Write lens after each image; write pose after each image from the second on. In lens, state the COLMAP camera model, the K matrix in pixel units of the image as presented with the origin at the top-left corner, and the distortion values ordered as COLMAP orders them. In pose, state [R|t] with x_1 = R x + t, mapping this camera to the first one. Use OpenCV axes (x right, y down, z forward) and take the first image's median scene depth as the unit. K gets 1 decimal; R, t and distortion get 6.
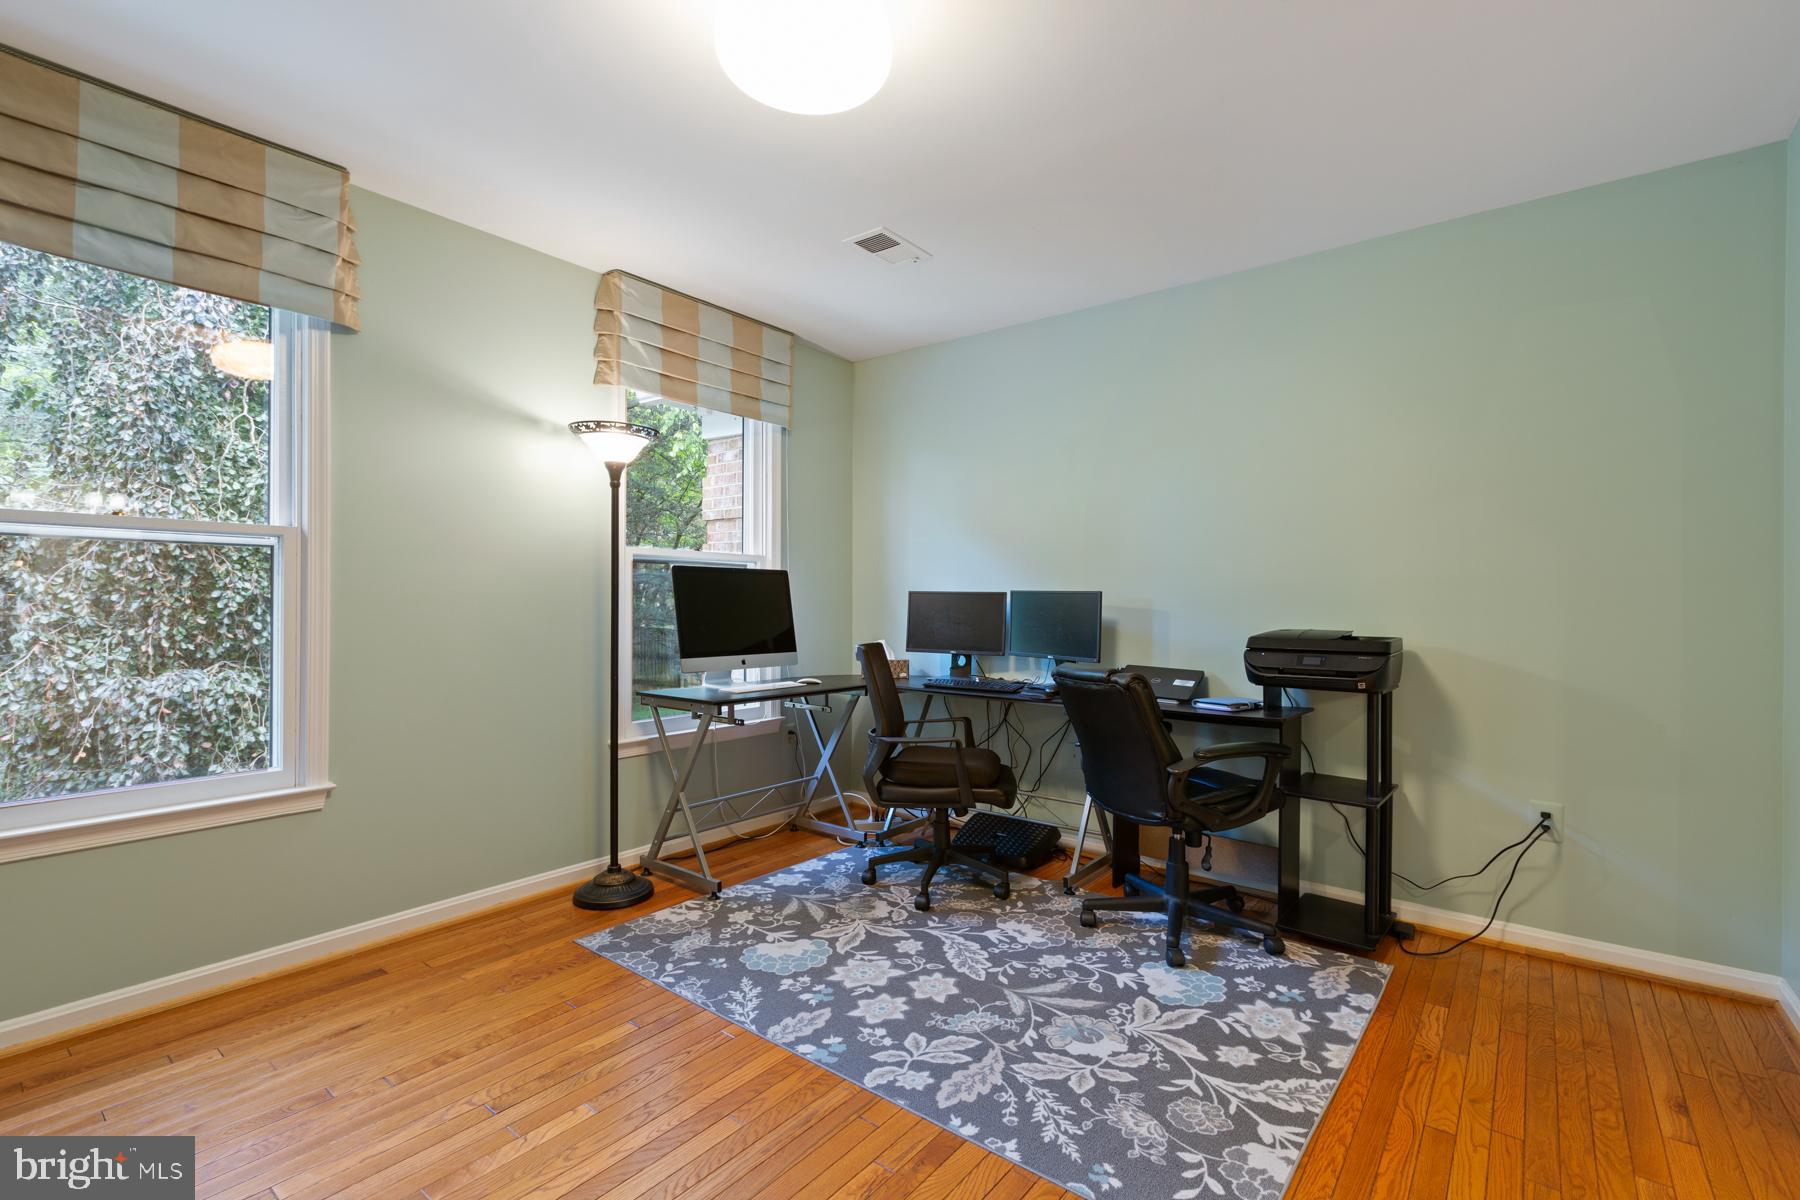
lens RADIAL K [[819.3, 0, 911.2], [0, 819.3, 599.6], [0, 0, 1]] dist [0.003516, -0.001210]
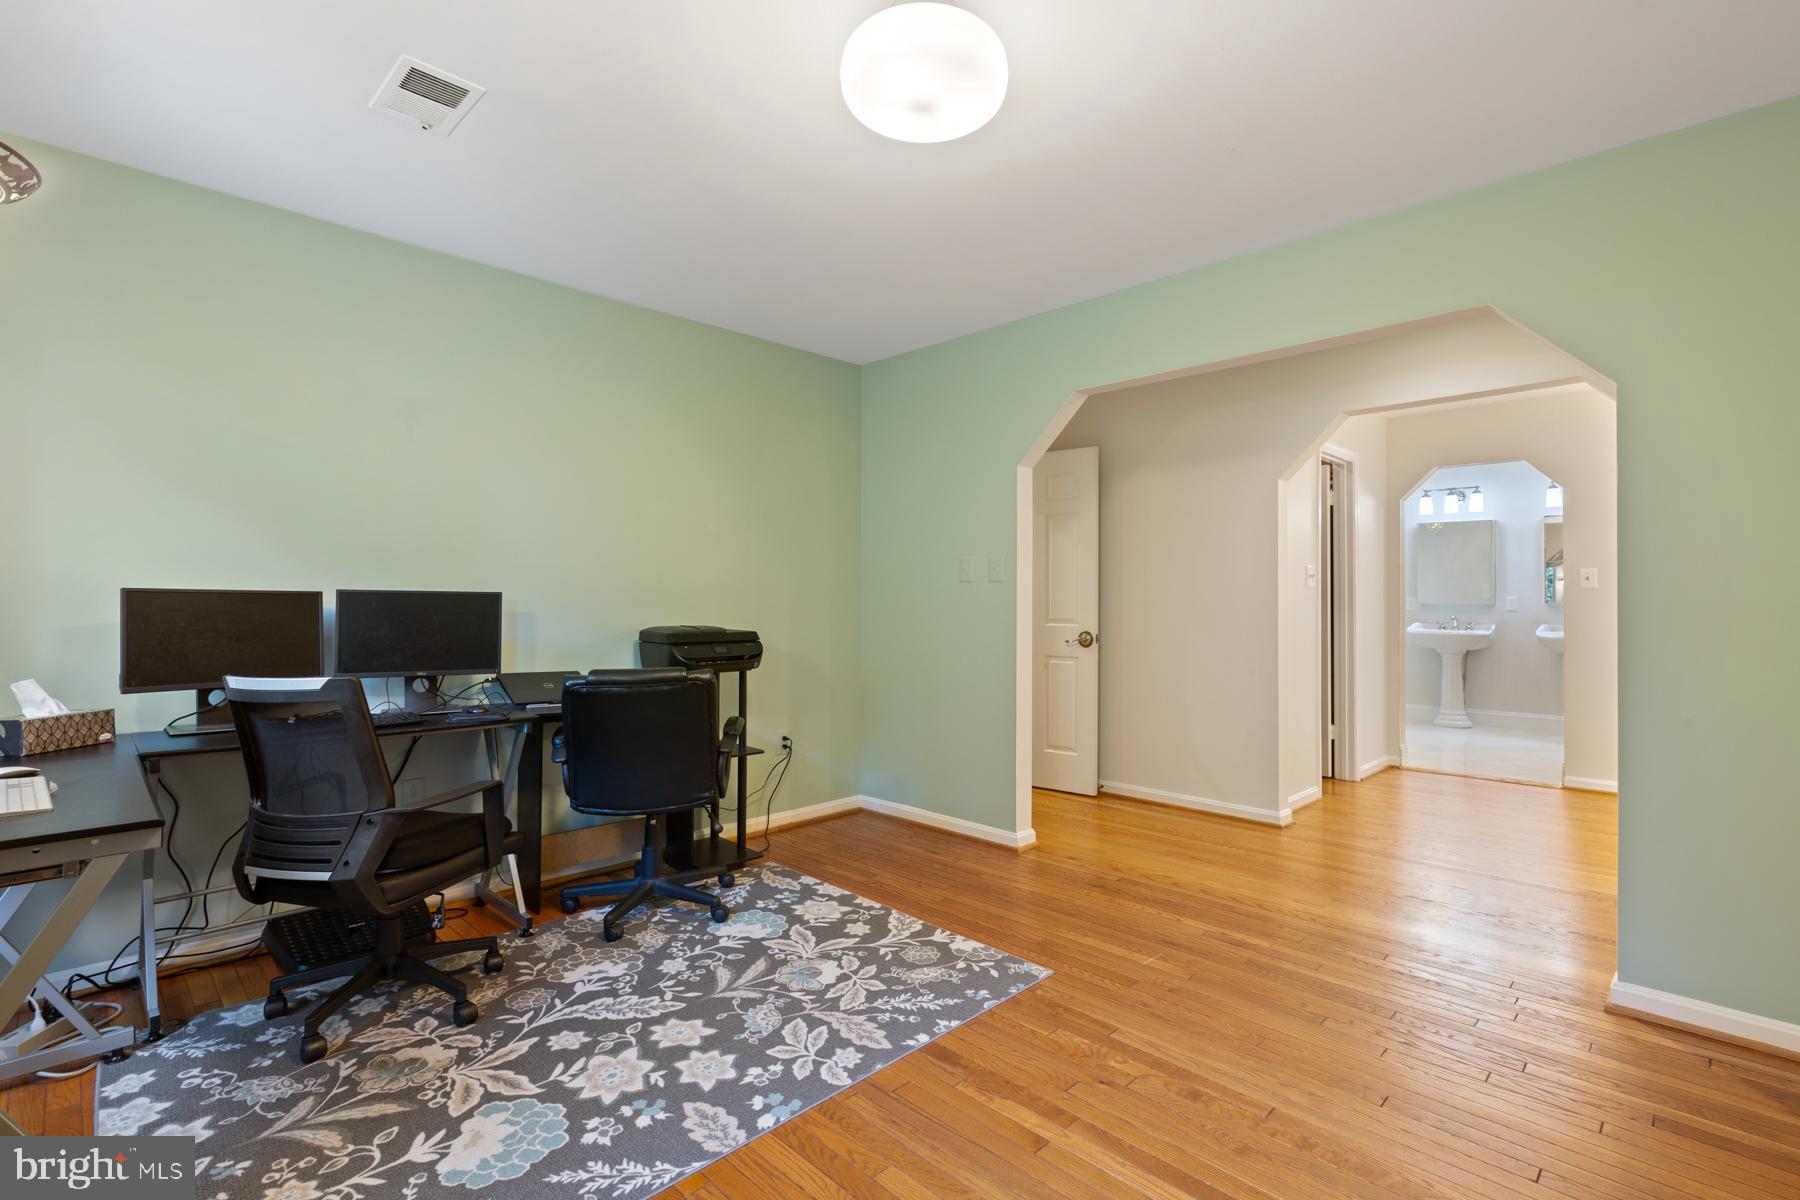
lens RADIAL K [[819.3, 0, 909.3], [0, 819.3, 592.3], [0, 0, 1]] dist [0.003516, -0.001210]
pose [[0.108889, 0.008664, 0.994016, -0.845229], [-0.001881, 0.999962, -0.008510, -0.005386], [-0.994052, -0.000943, 0.108901, 0.650293]]
